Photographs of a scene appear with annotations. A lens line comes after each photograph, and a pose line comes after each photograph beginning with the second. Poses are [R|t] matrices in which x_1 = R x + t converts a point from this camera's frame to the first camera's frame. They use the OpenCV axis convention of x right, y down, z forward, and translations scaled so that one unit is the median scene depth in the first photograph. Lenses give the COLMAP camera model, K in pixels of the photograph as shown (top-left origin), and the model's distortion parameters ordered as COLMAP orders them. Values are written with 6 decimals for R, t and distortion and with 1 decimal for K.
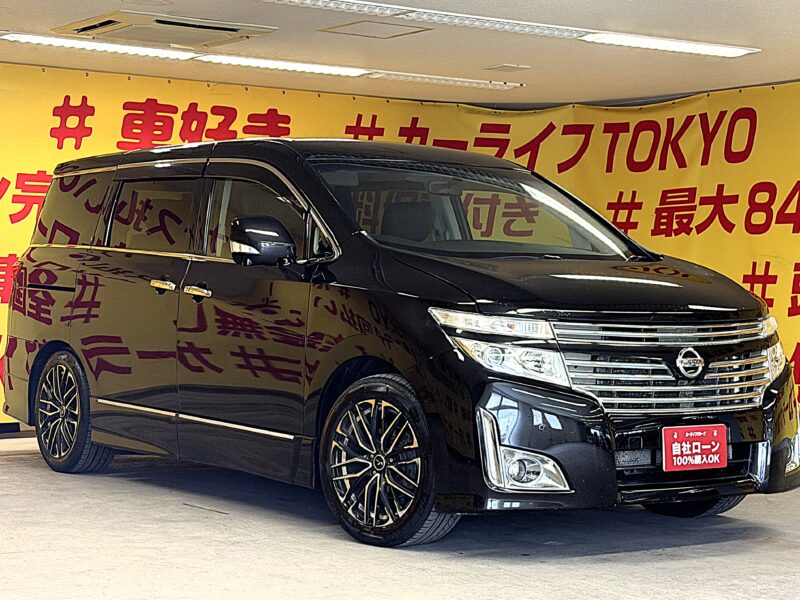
lens RADIAL K [[1618.1, 0, 403.4], [0, 1618.1, 299.0], [0, 0, 1]] dist [0.116478, 0.000000]
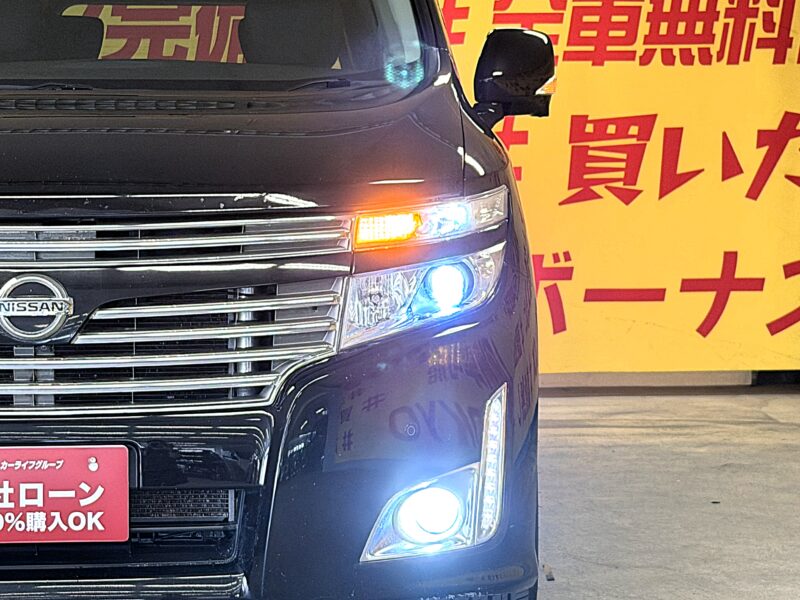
lens RADIAL K [[2290.6, 0, 401.7], [0, 2290.6, 296.1], [0, 0, 1]] dist [0.133369, 0.000000]
pose [[0.852593, 0.011234, -0.522455, 0.595802], [0.012086, 0.999078, 0.041207, 0.011232], [0.522436, -0.041447, 0.851670, 0.509683]]
